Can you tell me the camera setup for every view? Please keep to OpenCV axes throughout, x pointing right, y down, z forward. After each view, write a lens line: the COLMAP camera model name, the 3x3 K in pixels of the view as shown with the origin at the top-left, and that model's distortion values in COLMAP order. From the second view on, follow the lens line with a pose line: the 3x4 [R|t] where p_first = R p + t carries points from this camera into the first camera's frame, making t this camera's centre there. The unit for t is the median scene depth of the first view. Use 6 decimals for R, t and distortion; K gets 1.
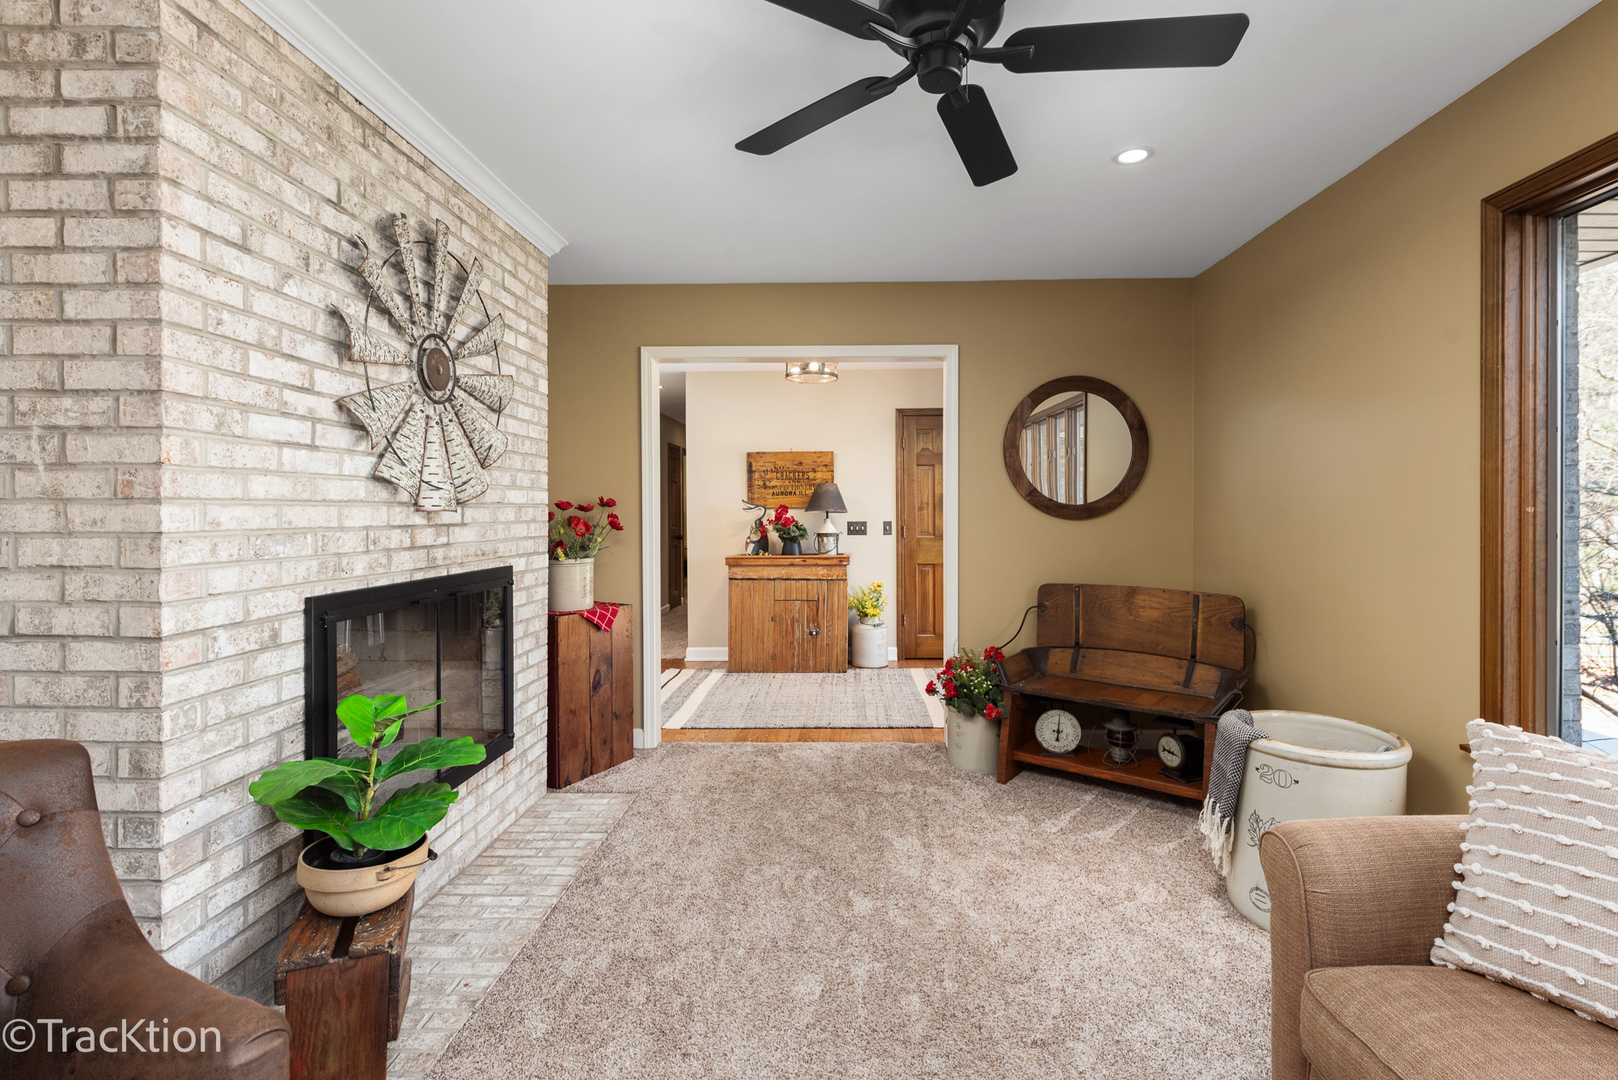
lens RADIAL K [[718.1, 0, 812.8], [0, 718.1, 523.9], [0, 0, 1]] dist [0.012070, -0.000704]
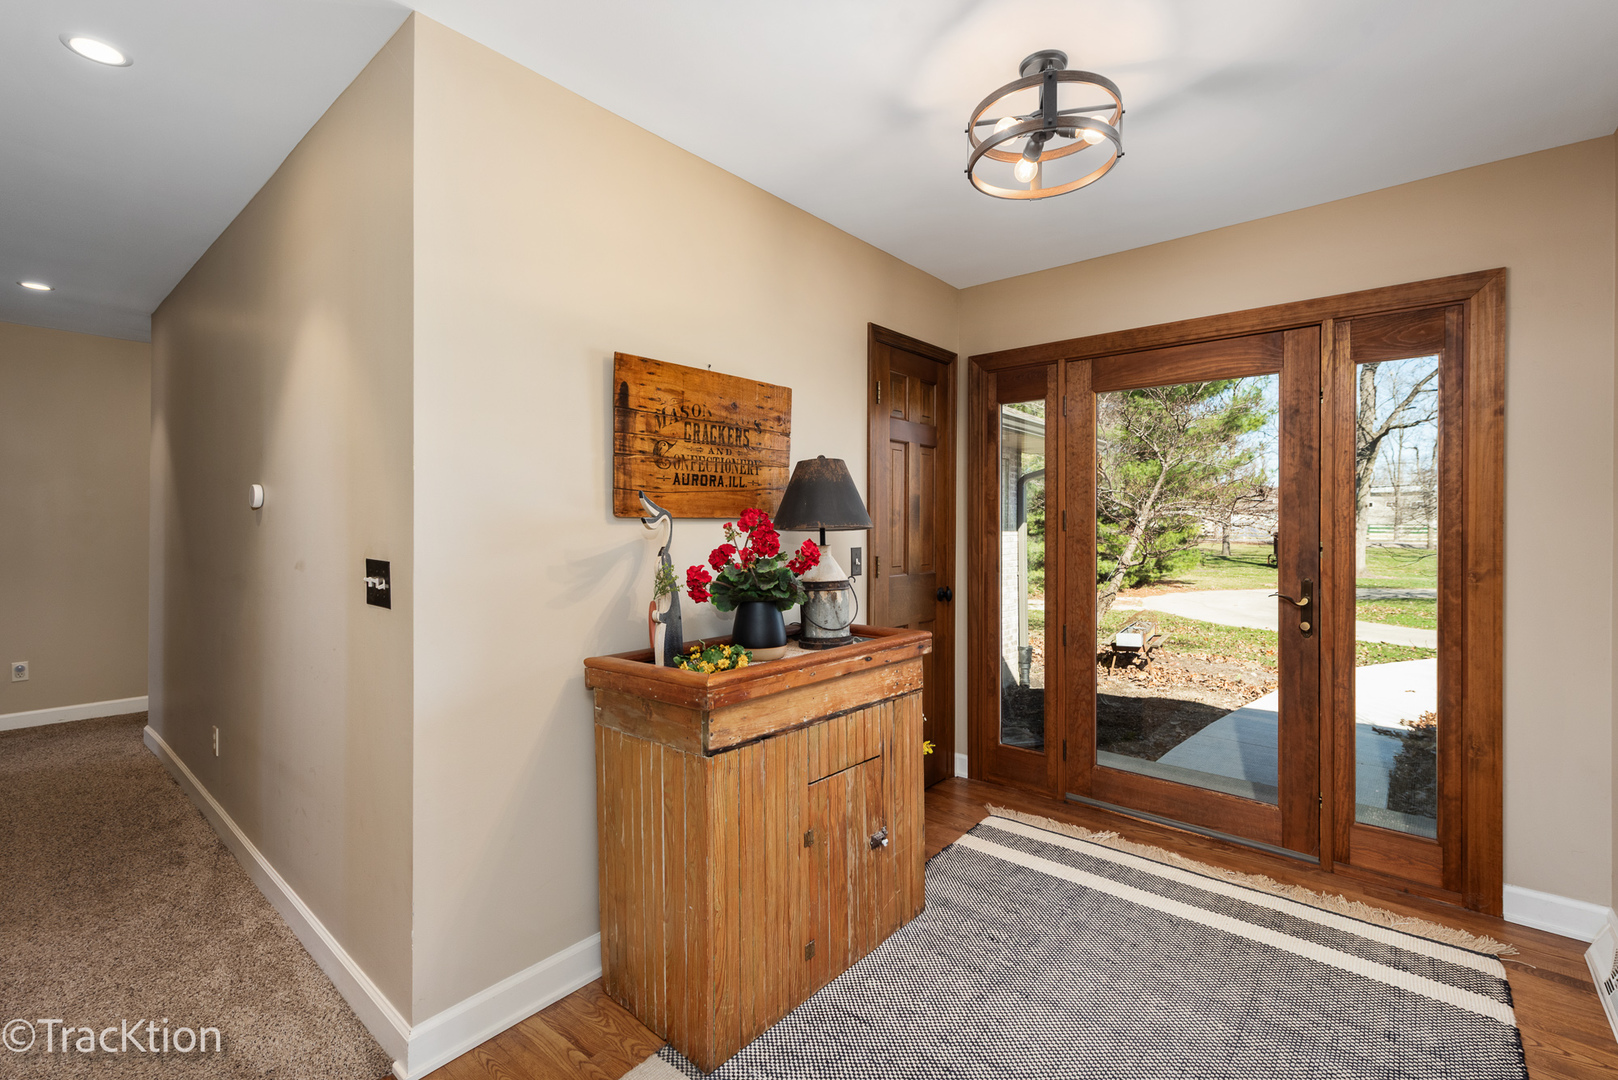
lens RADIAL K [[718.1, 0, 809.0], [0, 718.1, 532.4], [0, 0, 1]] dist [0.012070, -0.000704]
pose [[0.612735, 0.001851, 0.790286, -0.302744], [0.011522, 0.999870, -0.011275, -0.010106], [-0.790204, 0.016014, 0.612634, 0.726215]]
